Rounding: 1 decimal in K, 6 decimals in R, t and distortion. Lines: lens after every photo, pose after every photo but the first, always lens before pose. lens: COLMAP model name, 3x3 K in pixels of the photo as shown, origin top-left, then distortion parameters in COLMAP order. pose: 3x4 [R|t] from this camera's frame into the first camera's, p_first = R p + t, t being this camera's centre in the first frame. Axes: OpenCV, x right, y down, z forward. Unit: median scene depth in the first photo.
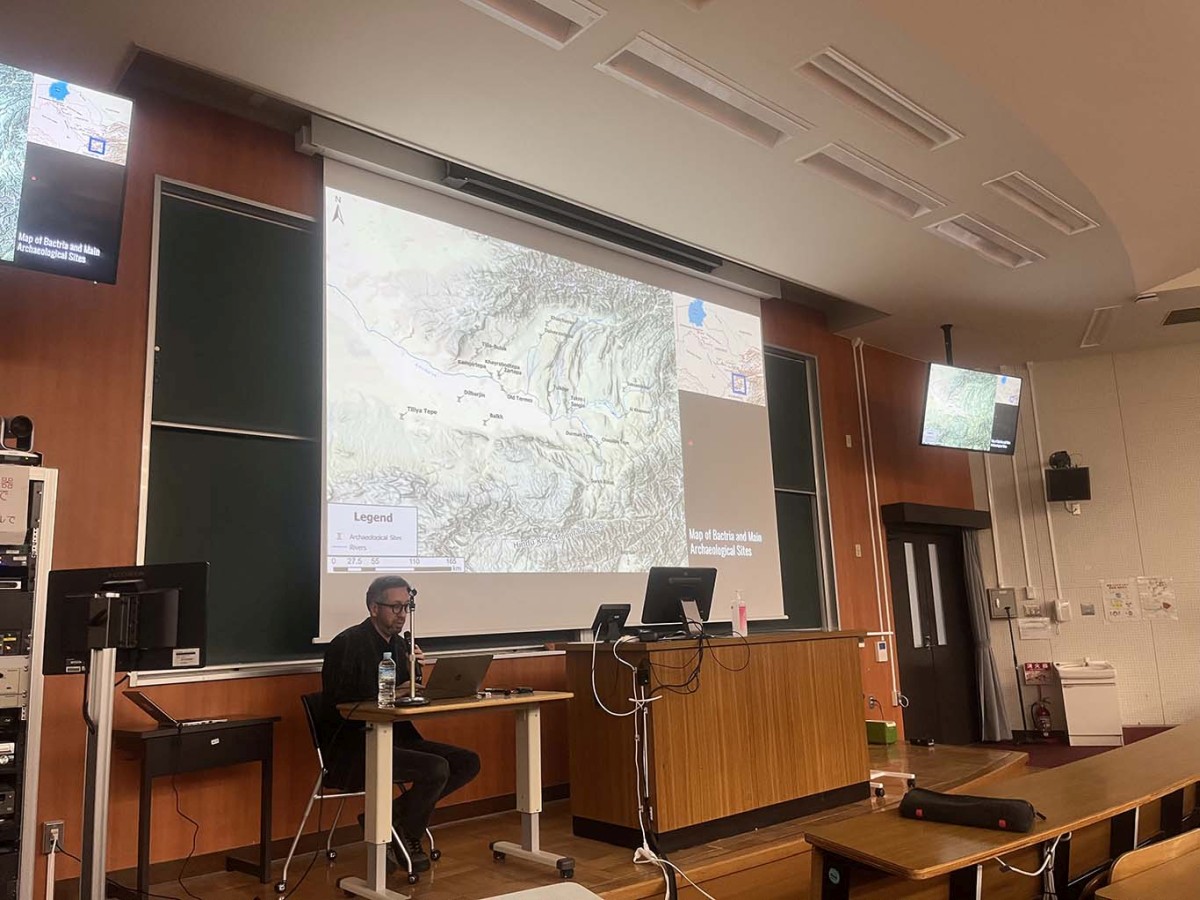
lens RADIAL K [[898.1, 0, 604.0], [0, 898.1, 465.4], [0, 0, 1]] dist [0.078888, -0.103975]
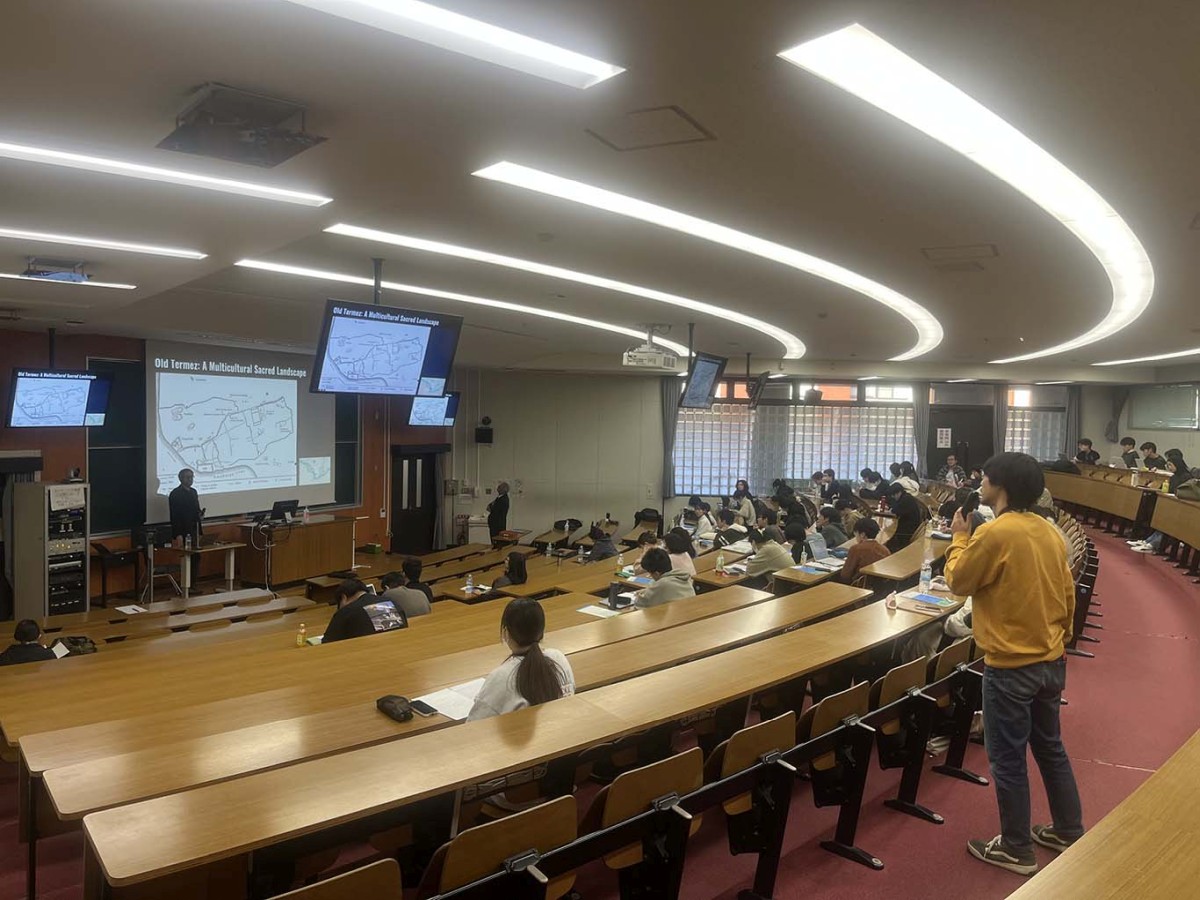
lens RADIAL K [[898.1, 0, 604.0], [0, 898.1, 465.4], [0, 0, 1]] dist [0.078888, -0.103975]
pose [[0.914441, 0.041893, 0.402546, -0.156538], [-0.129272, 0.972760, 0.192425, -0.697927], [-0.383519, -0.227999, 0.894947, -1.997379]]
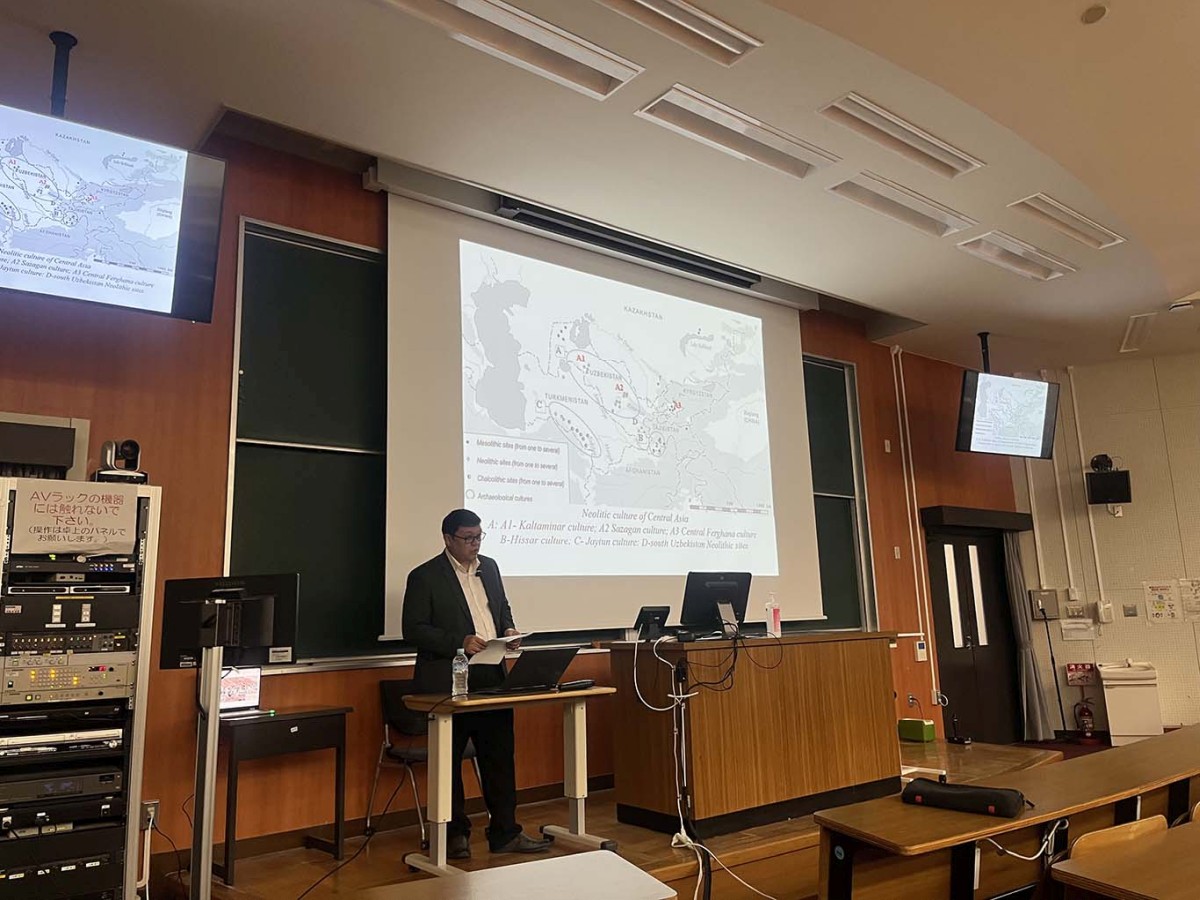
lens RADIAL K [[896.7, 0, 612.3], [0, 896.7, 448.1], [0, 0, 1]] dist [0.077552, -0.094716]
pose [[0.998821, -0.003331, -0.048438, 0.013302], [0.002646, 0.999896, -0.014198, -0.019418], [0.048480, 0.014053, 0.998725, -0.077734]]
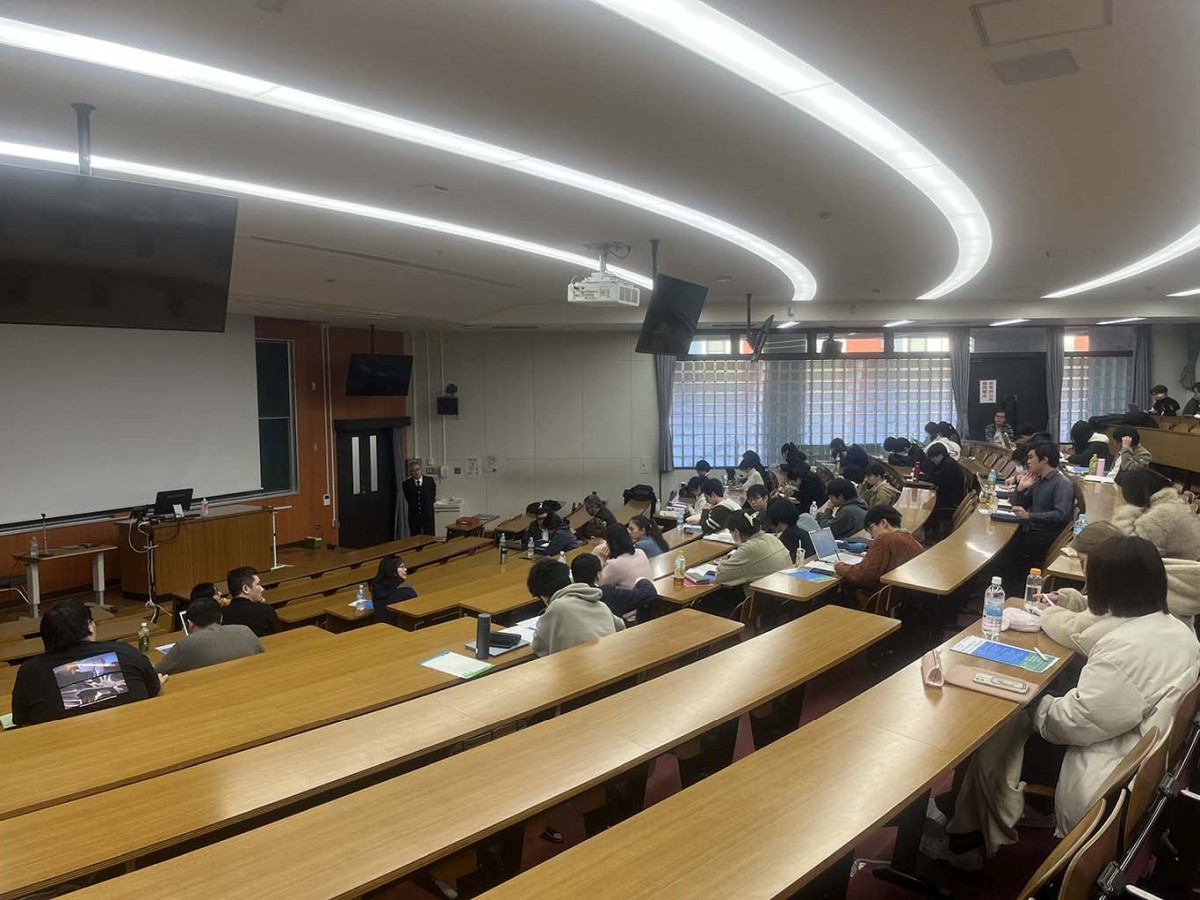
lens RADIAL K [[898.1, 0, 604.0], [0, 898.1, 465.4], [0, 0, 1]] dist [0.078888, -0.103975]
pose [[0.928483, 0.002106, 0.371368, 0.251320], [-0.091788, 0.970261, 0.223984, -0.591740], [-0.359852, -0.242052, 0.901065, -1.545948]]
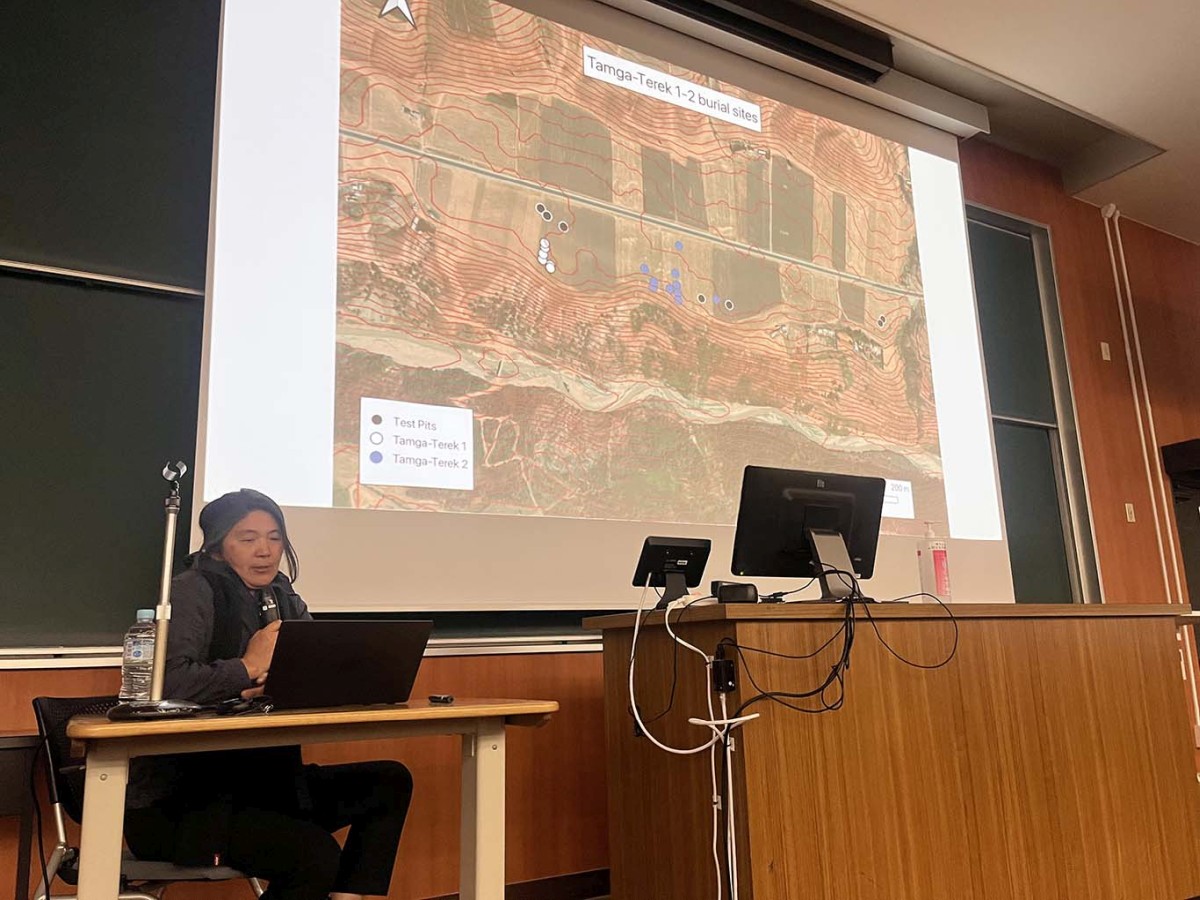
lens RADIAL K [[898.1, 0, 604.0], [0, 898.1, 465.4], [0, 0, 1]] dist [0.078888, -0.103975]
pose [[0.978006, -0.033844, -0.205815, 0.078140], [0.027126, 0.999006, -0.035377, 0.128499], [0.206807, 0.029016, 0.977951, 0.475108]]
